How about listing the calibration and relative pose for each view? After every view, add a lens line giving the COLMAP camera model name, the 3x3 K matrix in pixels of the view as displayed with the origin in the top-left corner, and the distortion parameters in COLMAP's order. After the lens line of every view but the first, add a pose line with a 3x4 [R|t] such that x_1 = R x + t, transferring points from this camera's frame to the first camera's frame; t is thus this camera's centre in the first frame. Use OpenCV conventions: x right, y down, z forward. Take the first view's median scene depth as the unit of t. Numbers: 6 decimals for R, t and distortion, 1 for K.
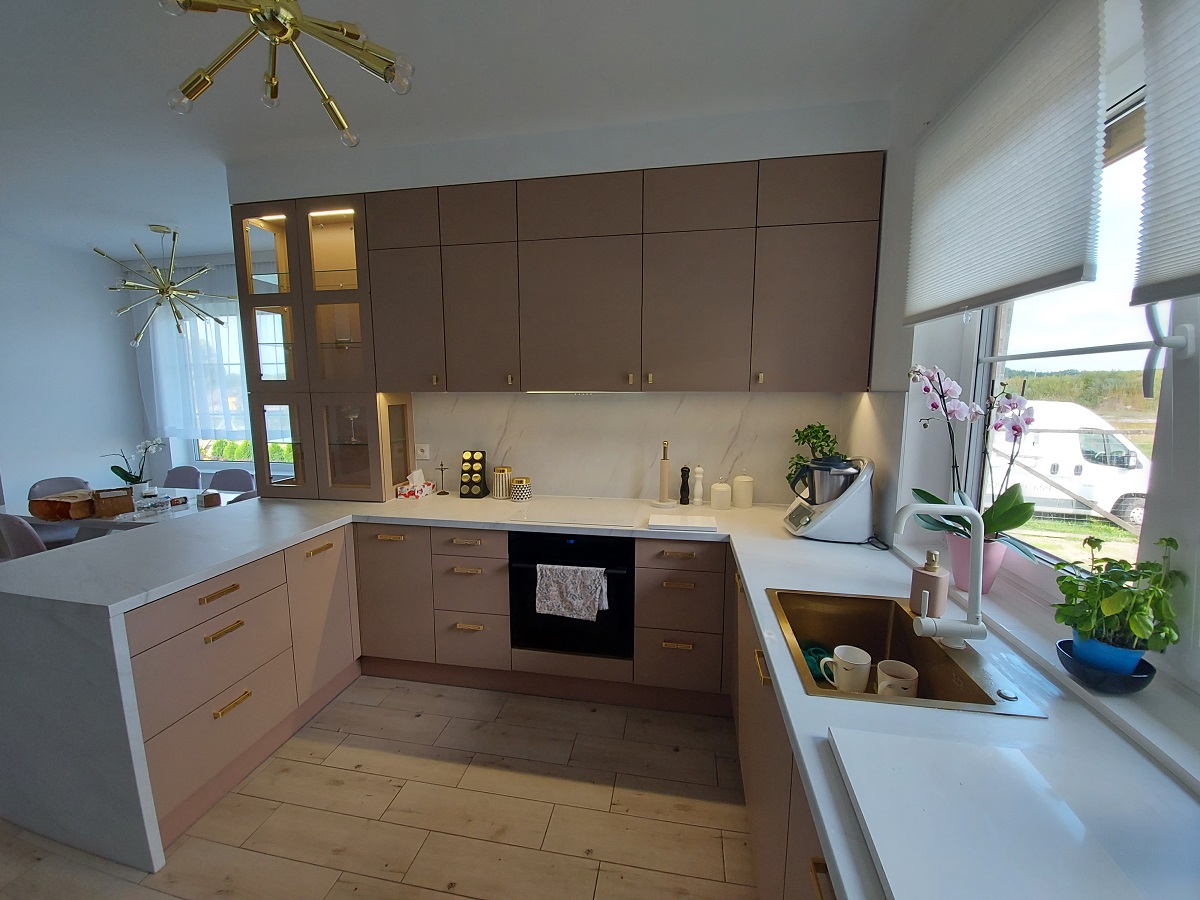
lens RADIAL K [[483.6, 0, 605.5], [0, 483.6, 455.5], [0, 0, 1]] dist [0.008132, -0.014366]
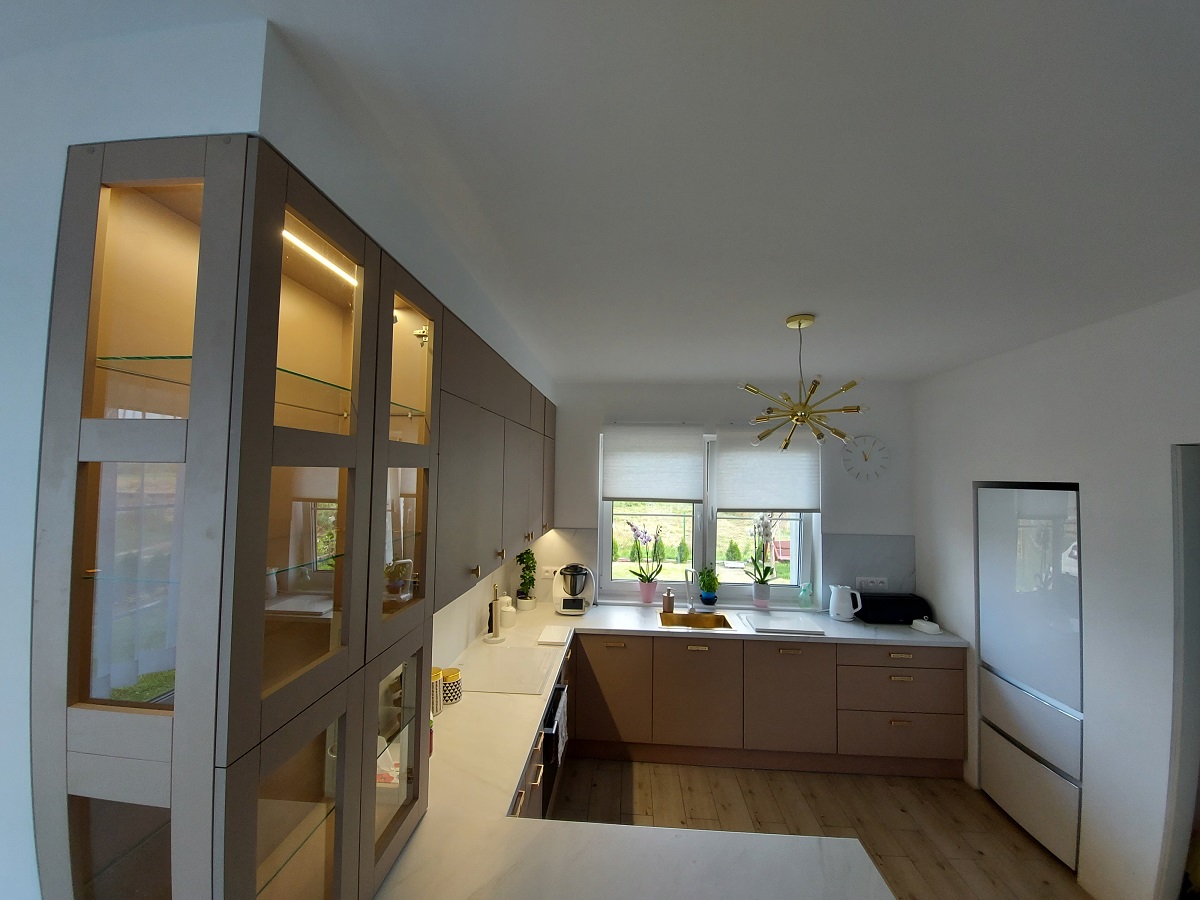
lens RADIAL K [[483.6, 0, 605.5], [0, 483.6, 455.5], [0, 0, 1]] dist [0.008132, -0.014366]
pose [[-0.130979, 0.032212, 0.990862, -1.198182], [0.115314, 0.993183, -0.017044, -0.318546], [-0.984656, 0.112028, -0.133801, 0.924910]]
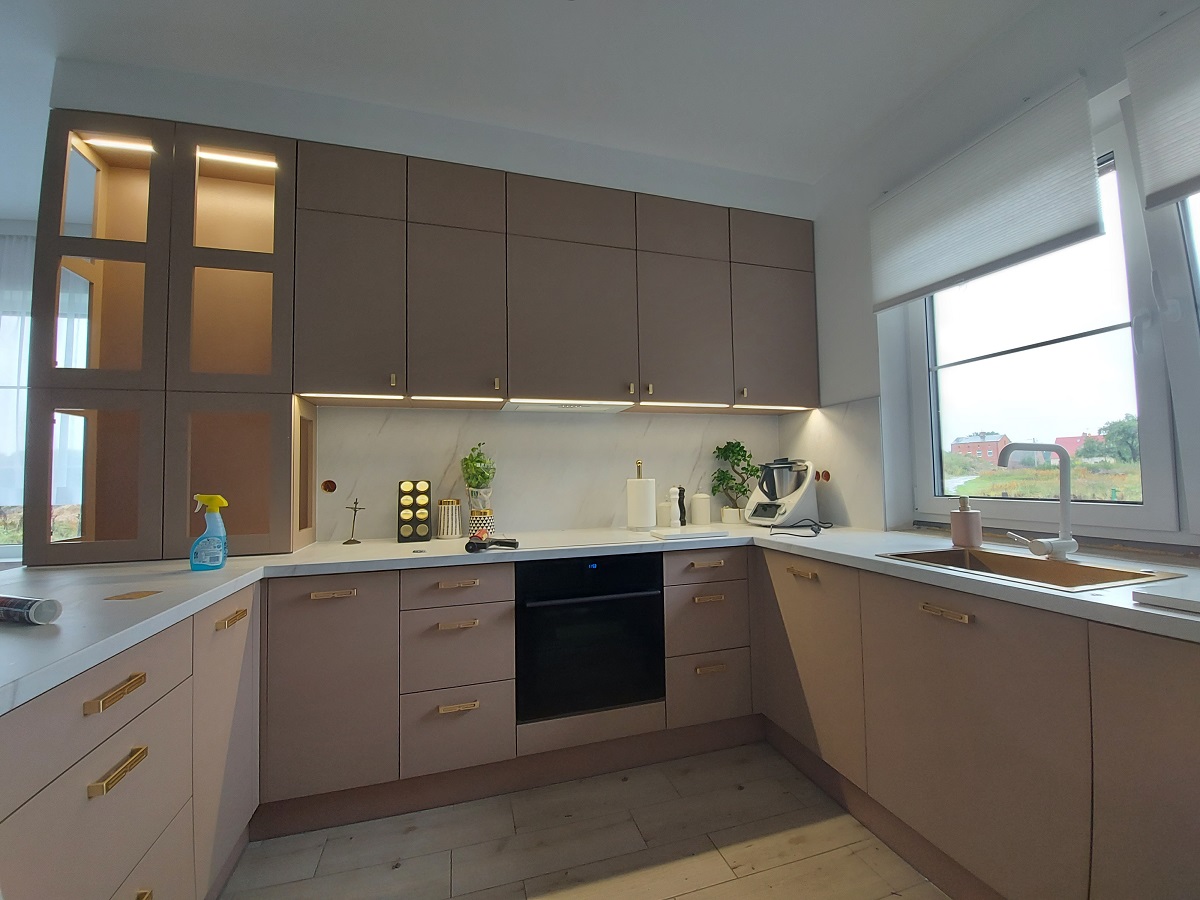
lens RADIAL K [[483.6, 0, 605.5], [0, 483.6, 455.5], [0, 0, 1]] dist [0.008132, -0.014366]
pose [[0.888779, 0.002033, 0.458332, -0.421778], [0.081530, 0.983341, -0.162461, 0.120743], [-0.451027, 0.181759, 0.873807, 0.205122]]
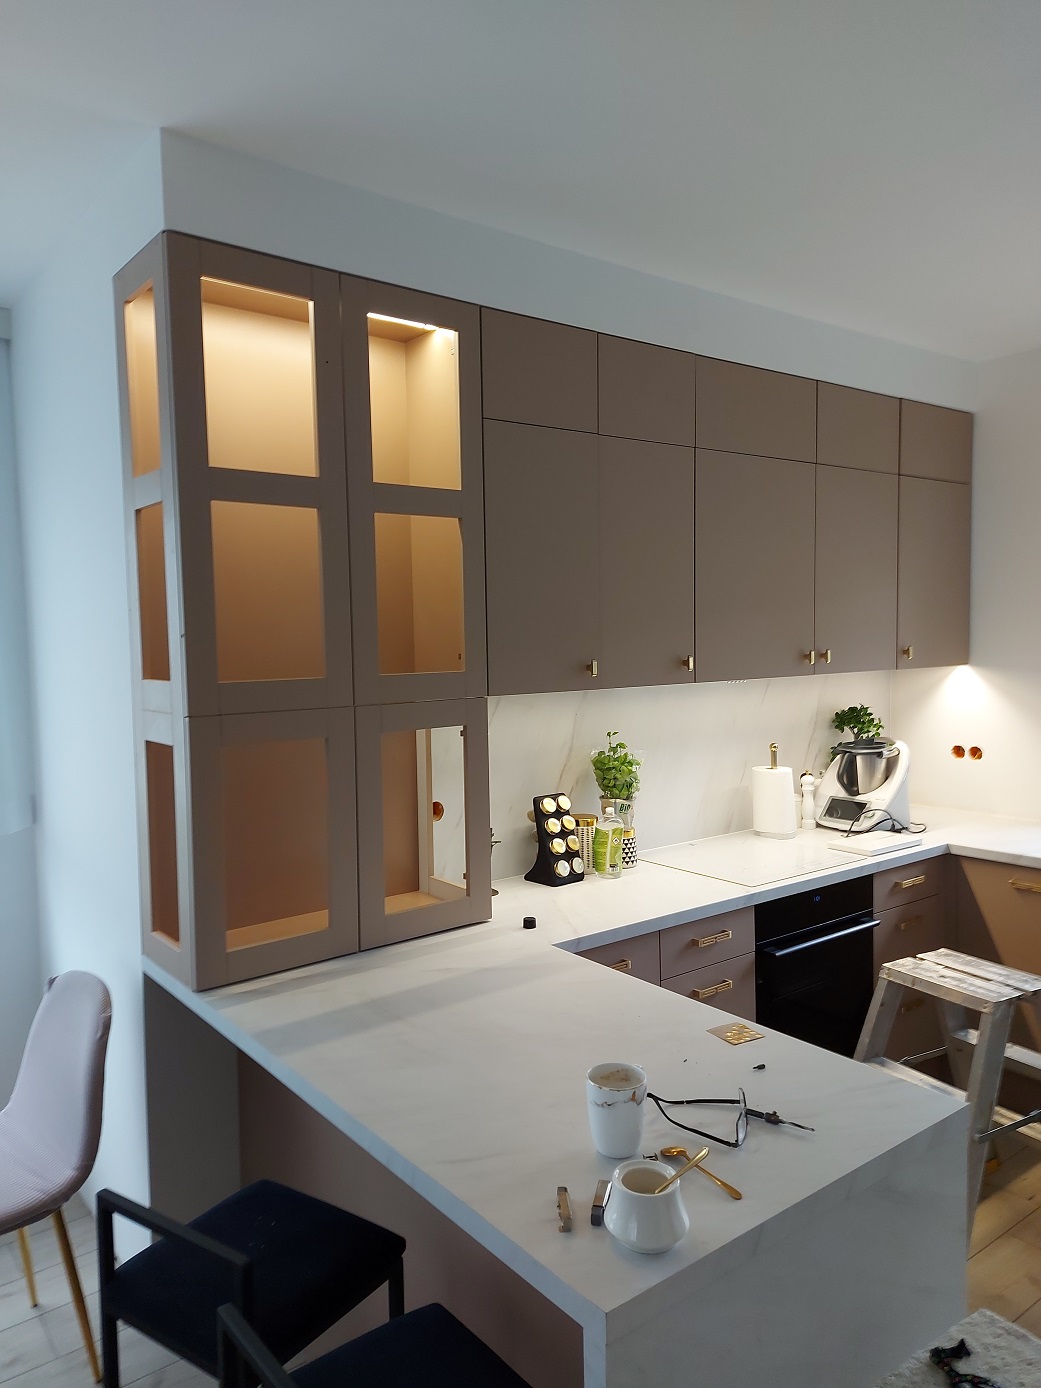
lens RADIAL K [[998.9, 0, 514.6], [0, 998.9, 699.7], [0, 0, 1]] dist [0.061964, -0.002819]
pose [[0.669997, -0.059969, 0.739938, -1.322754], [0.120087, 0.992360, -0.028309, -0.104693], [-0.732587, 0.107824, 0.672080, 0.319903]]
